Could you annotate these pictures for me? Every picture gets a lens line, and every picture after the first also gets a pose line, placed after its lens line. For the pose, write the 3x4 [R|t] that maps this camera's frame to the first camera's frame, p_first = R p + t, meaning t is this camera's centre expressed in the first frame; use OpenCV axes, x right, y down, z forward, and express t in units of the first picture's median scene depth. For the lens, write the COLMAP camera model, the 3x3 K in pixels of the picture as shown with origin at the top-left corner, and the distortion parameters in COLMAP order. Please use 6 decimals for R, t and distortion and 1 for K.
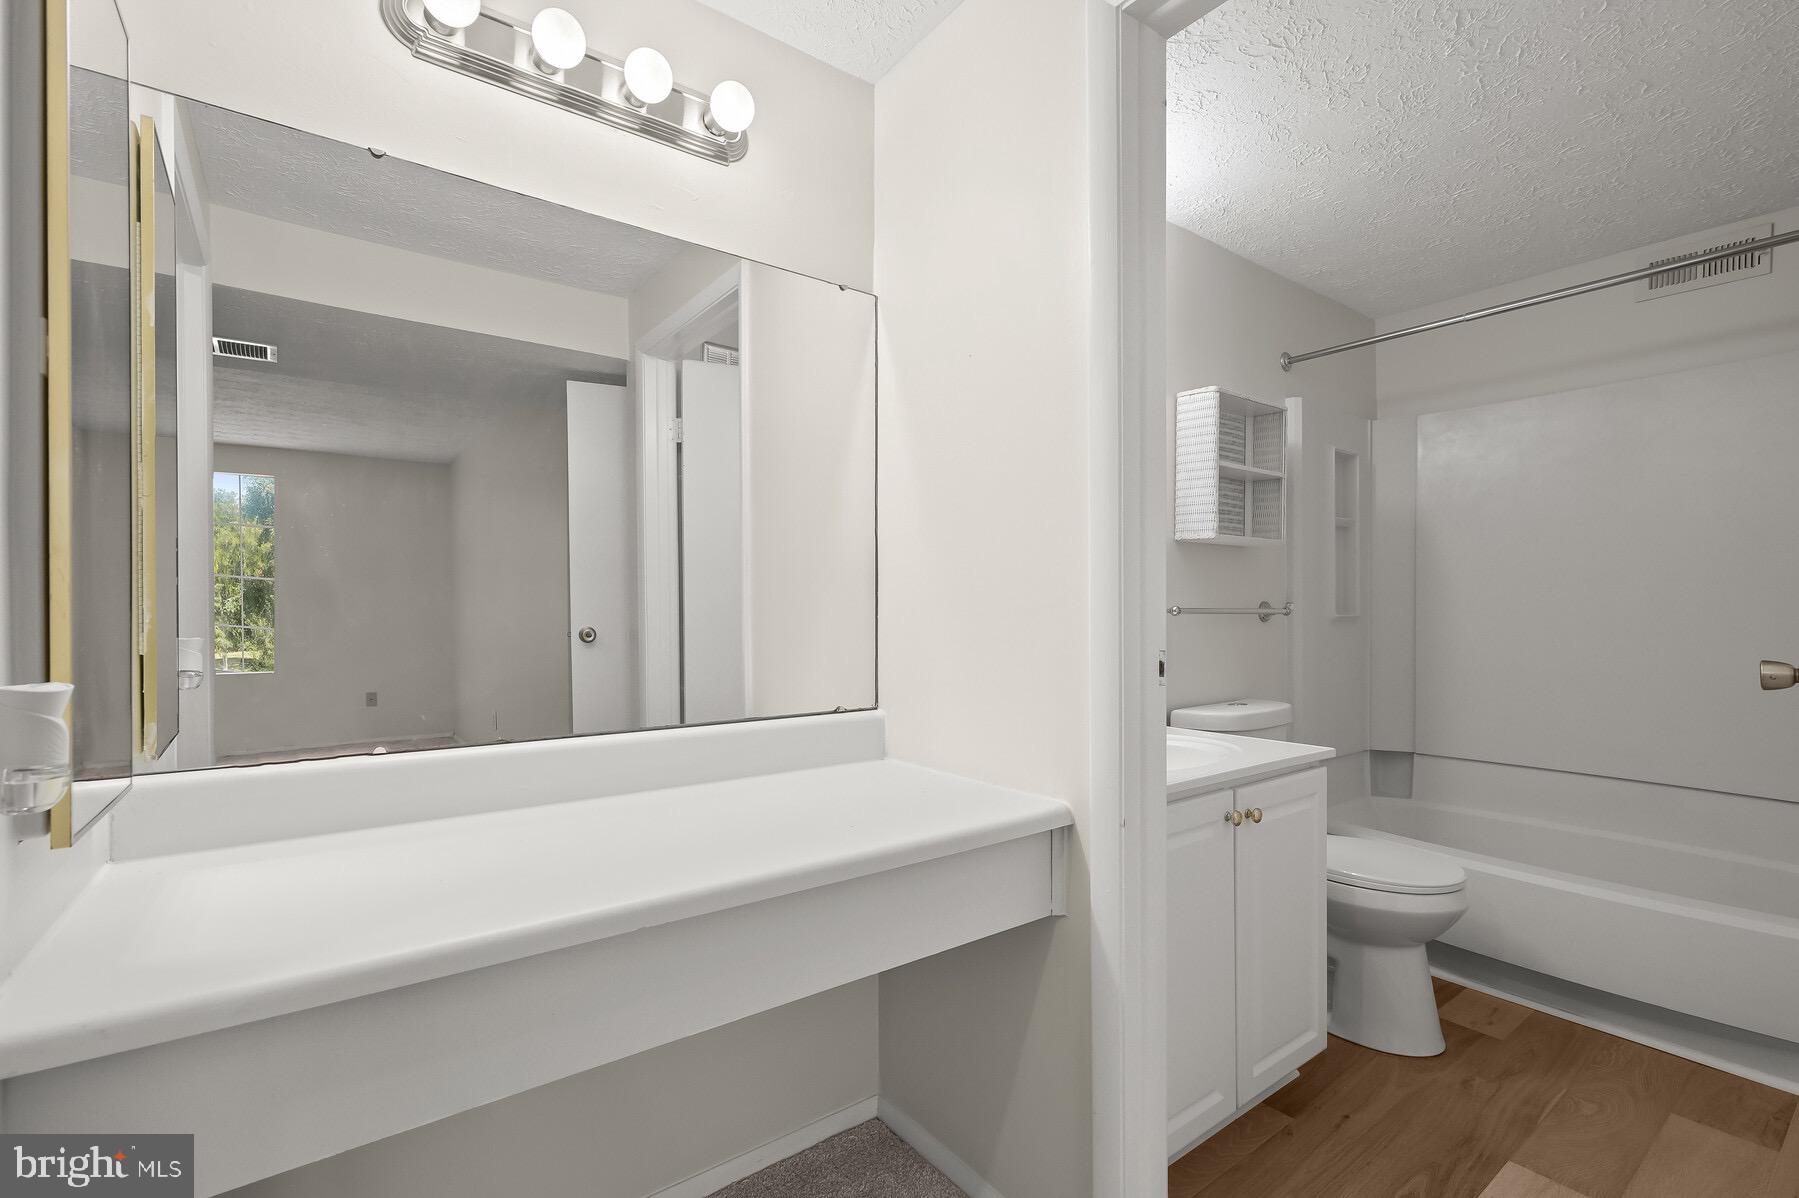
lens RADIAL K [[804.3, 0, 902.8], [0, 804.3, 606.1], [0, 0, 1]] dist [0.002652, 0.000372]
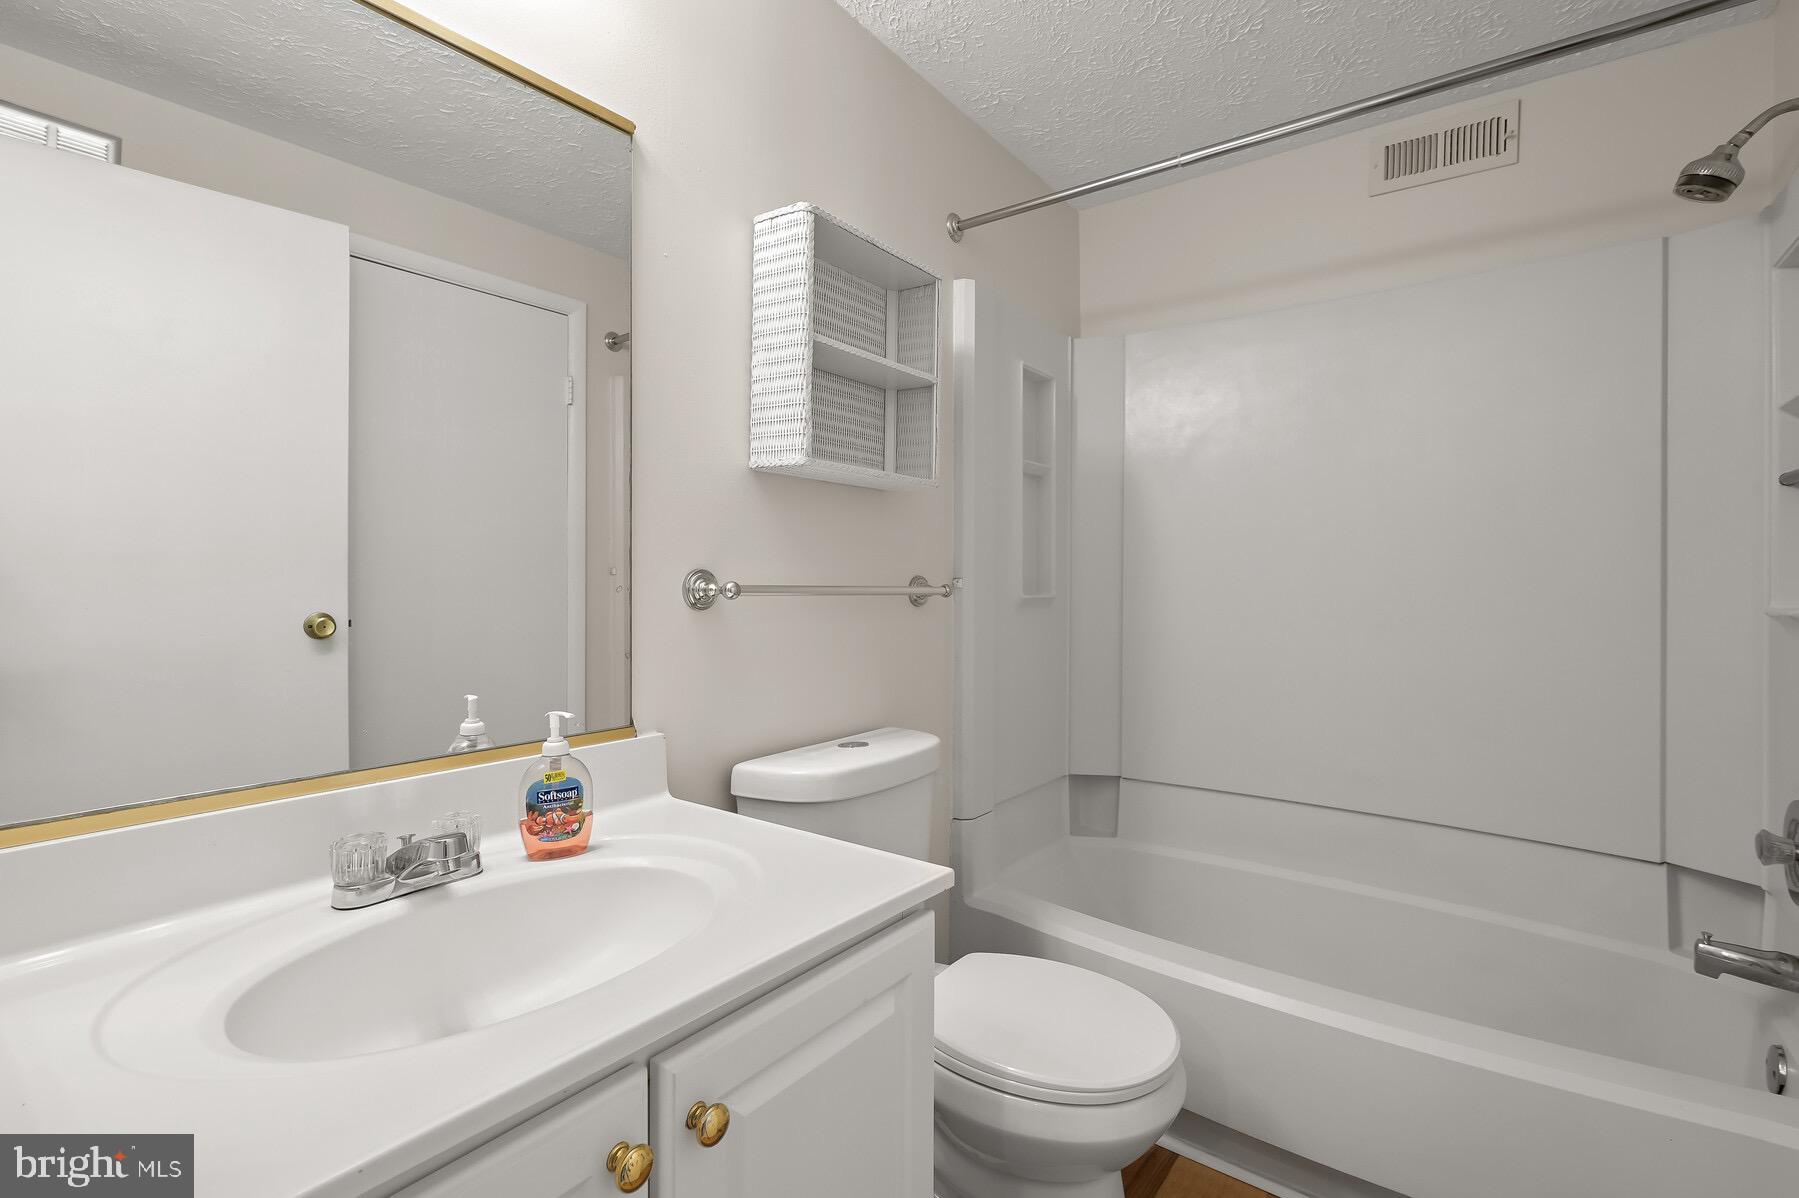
lens RADIAL K [[823.8, 0, 899.7], [0, 823.8, 567.0], [0, 0, 1]] dist [0.003674, 0.000479]
pose [[0.960164, 0.014219, 0.279075, 0.259850], [-0.009677, 0.999797, -0.017647, -0.001006], [-0.279270, 0.014244, 0.960107, 0.372086]]
